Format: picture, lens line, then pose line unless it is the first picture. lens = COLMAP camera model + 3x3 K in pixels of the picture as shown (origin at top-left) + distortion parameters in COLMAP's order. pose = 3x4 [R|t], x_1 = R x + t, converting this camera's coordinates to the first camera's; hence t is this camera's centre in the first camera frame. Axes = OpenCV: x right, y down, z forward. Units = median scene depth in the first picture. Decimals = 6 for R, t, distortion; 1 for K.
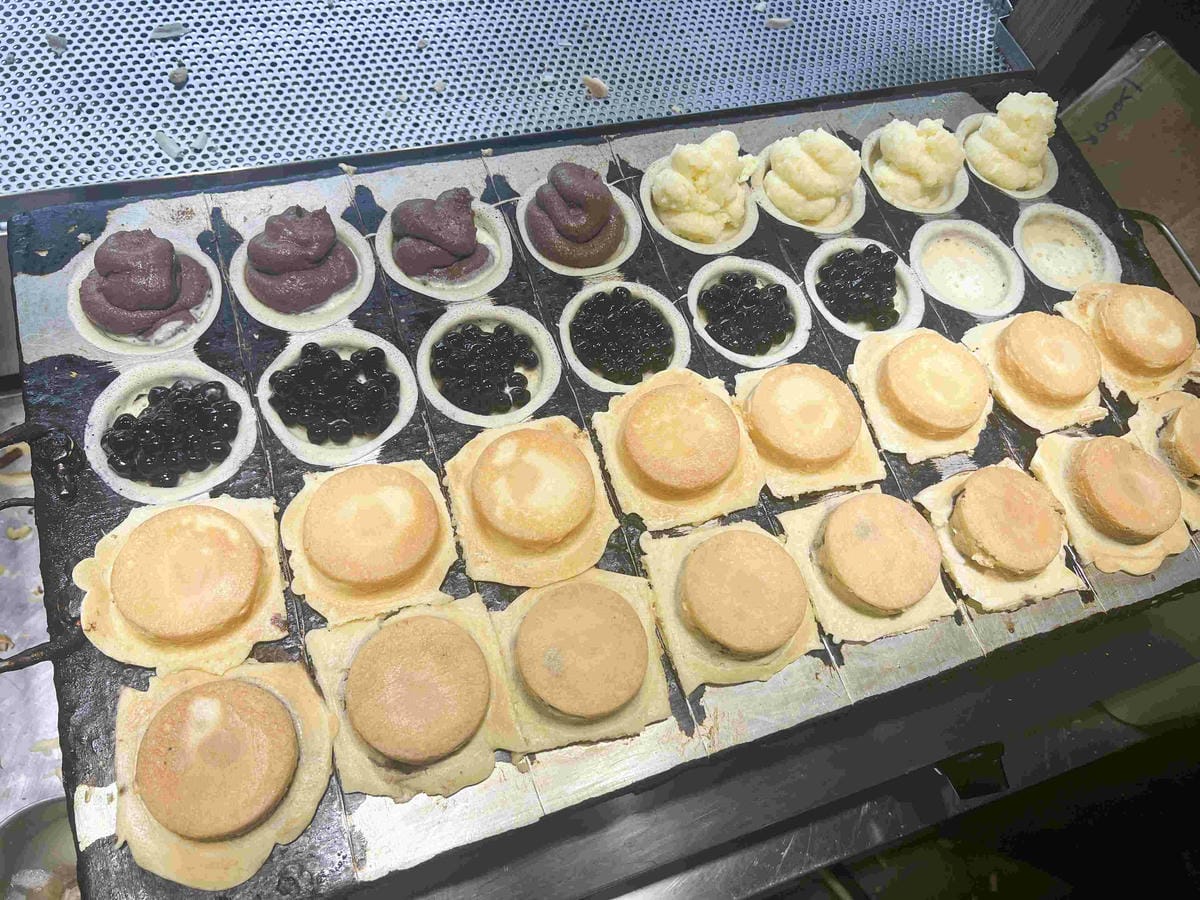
lens RADIAL K [[907.1, 0, 600.0], [0, 907.1, 450.0], [0, 0, 1]] dist [-0.000406, -0.001444]
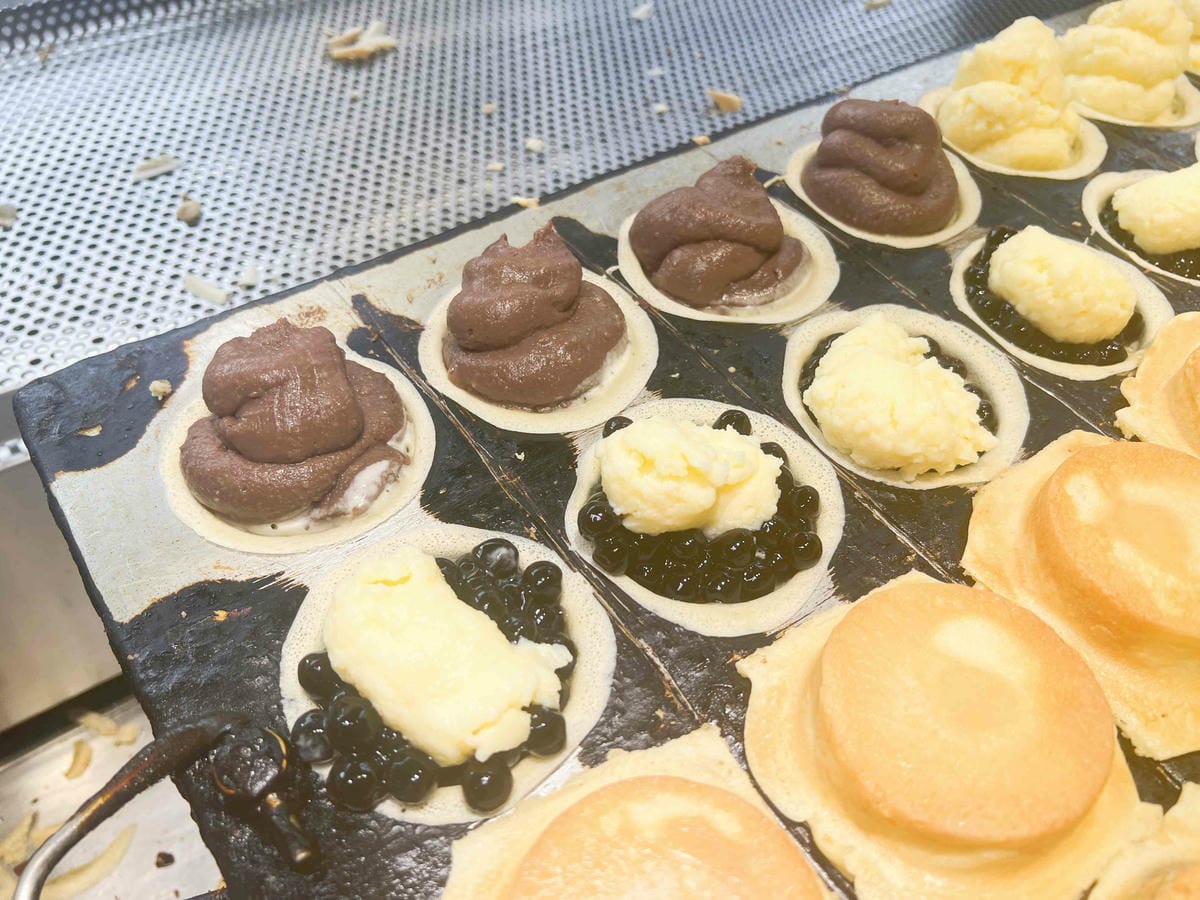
lens RADIAL K [[965.9, 0, 600.0], [0, 965.9, 450.0], [0, 0, 1]] dist [0.003258, 0.004867]
pose [[0.949202, -0.302809, 0.085567, -0.381317], [0.314467, 0.922539, -0.223680, 0.014351], [-0.011206, 0.239226, 0.970899, 0.444558]]
